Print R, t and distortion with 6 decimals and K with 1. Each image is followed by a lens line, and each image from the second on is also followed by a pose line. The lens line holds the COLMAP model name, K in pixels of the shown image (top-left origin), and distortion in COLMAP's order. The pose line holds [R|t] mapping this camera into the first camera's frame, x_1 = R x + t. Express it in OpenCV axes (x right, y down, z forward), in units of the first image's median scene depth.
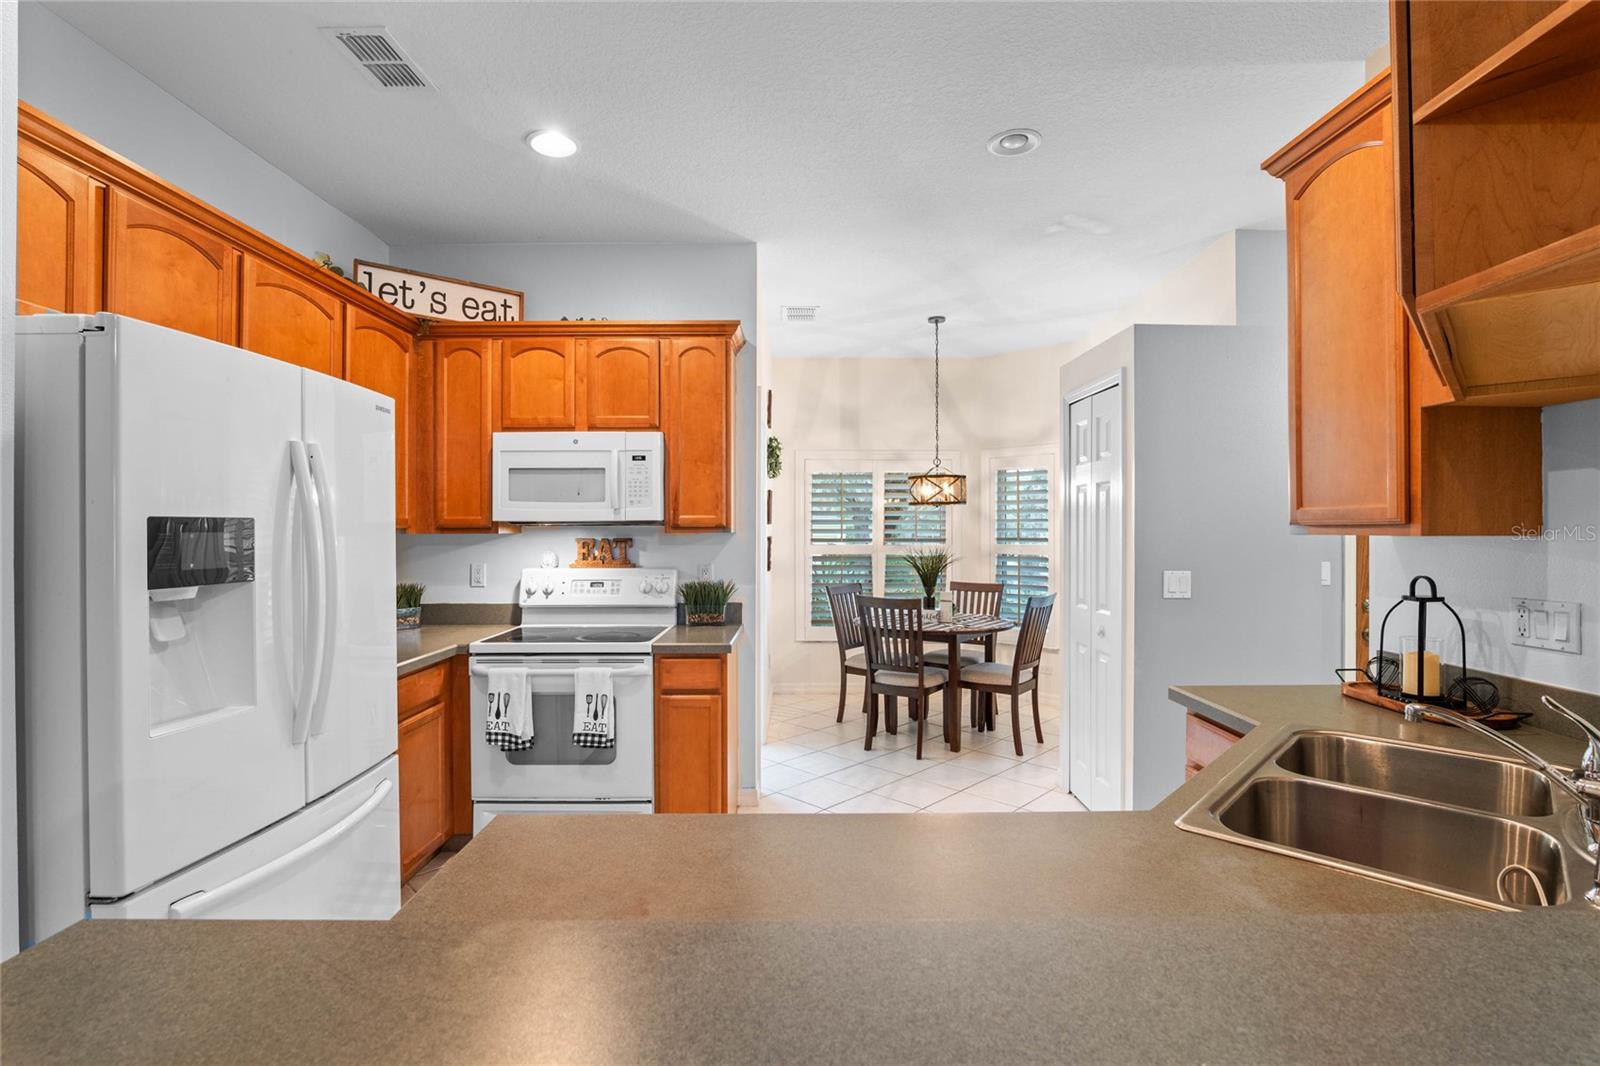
lens RADIAL K [[742.4, 0, 803.1], [0, 742.4, 527.6], [0, 0, 1]] dist [-0.026815, 0.009530]
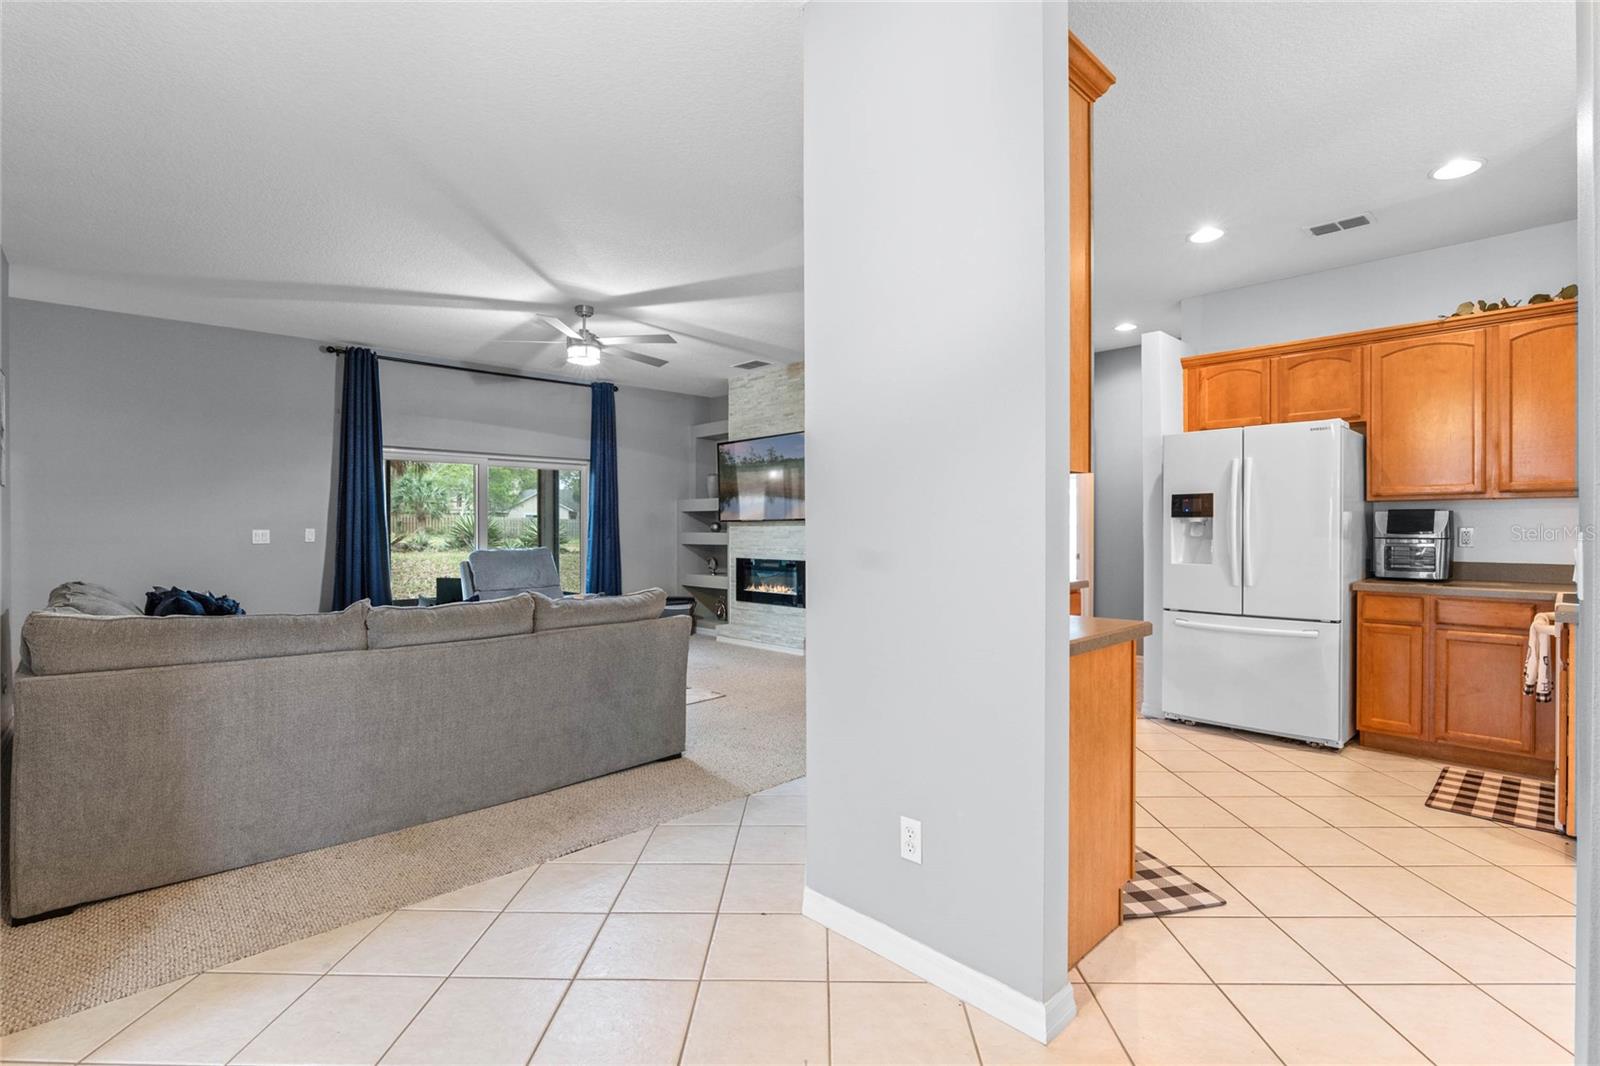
lens RADIAL K [[743.7, 0, 803.4], [0, 743.7, 532.6], [0, 0, 1]] dist [-0.025985, 0.008853]
pose [[-0.726503, 0.009759, -0.687094, 1.011187], [0.005466, 0.999950, 0.008423, 0.046151], [0.687141, 0.002364, -0.726520, 0.904123]]
